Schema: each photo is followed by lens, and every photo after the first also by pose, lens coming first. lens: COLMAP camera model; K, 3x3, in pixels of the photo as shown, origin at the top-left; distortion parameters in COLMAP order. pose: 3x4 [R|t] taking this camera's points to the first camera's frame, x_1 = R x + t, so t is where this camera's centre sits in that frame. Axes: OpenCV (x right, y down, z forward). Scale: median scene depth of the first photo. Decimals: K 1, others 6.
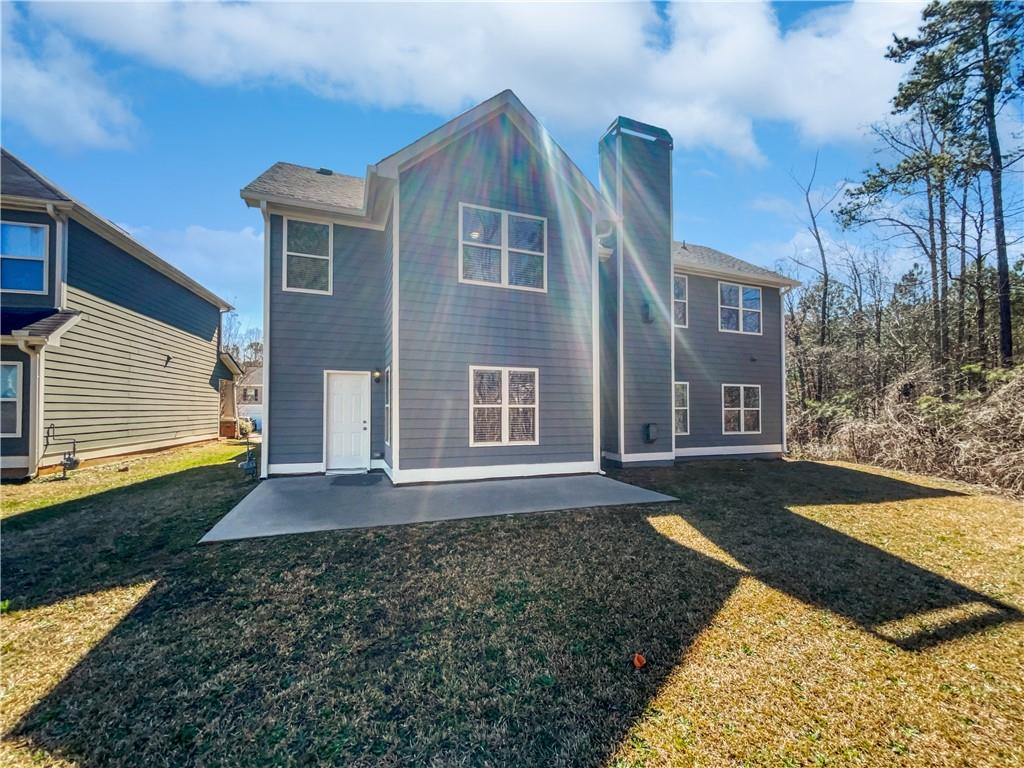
lens RADIAL K [[412.2, 0, 529.6], [0, 412.2, 400.3], [0, 0, 1]] dist [-0.003214, -0.000291]
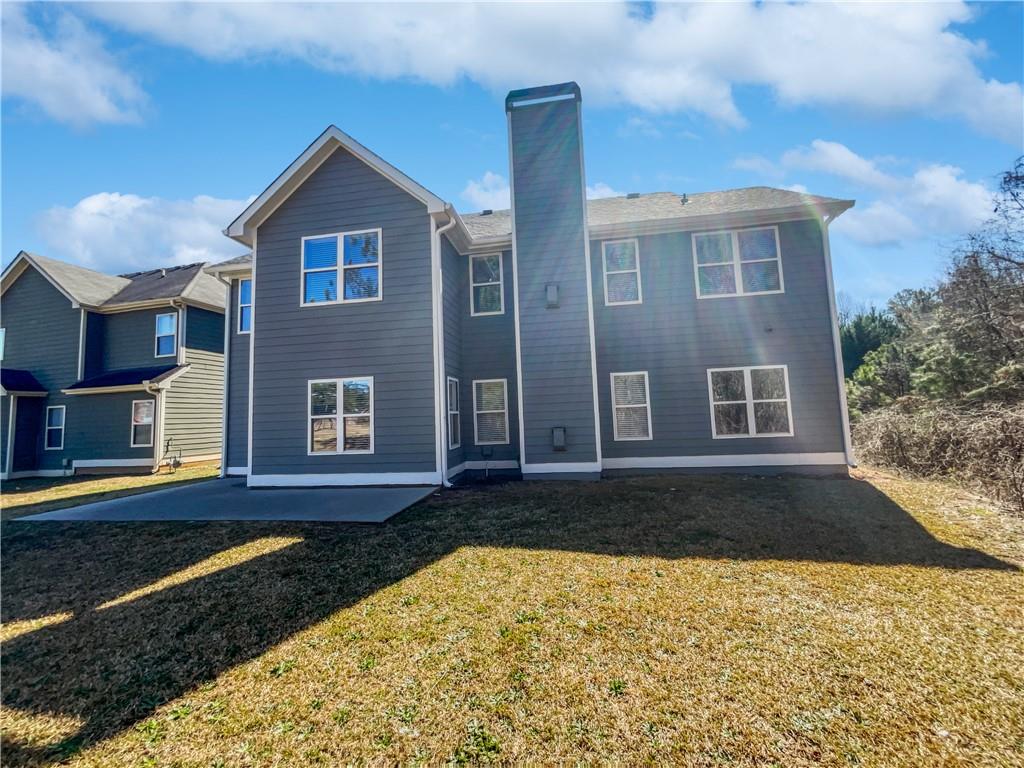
lens RADIAL K [[412.2, 0, 510.3], [0, 412.2, 380.8], [0, 0, 1]] dist [-0.003214, -0.000291]
pose [[0.867327, -0.080415, -0.491201, 0.735655], [0.053750, 0.996224, -0.068185, 0.017065], [0.494829, 0.032737, 0.868374, 0.271456]]
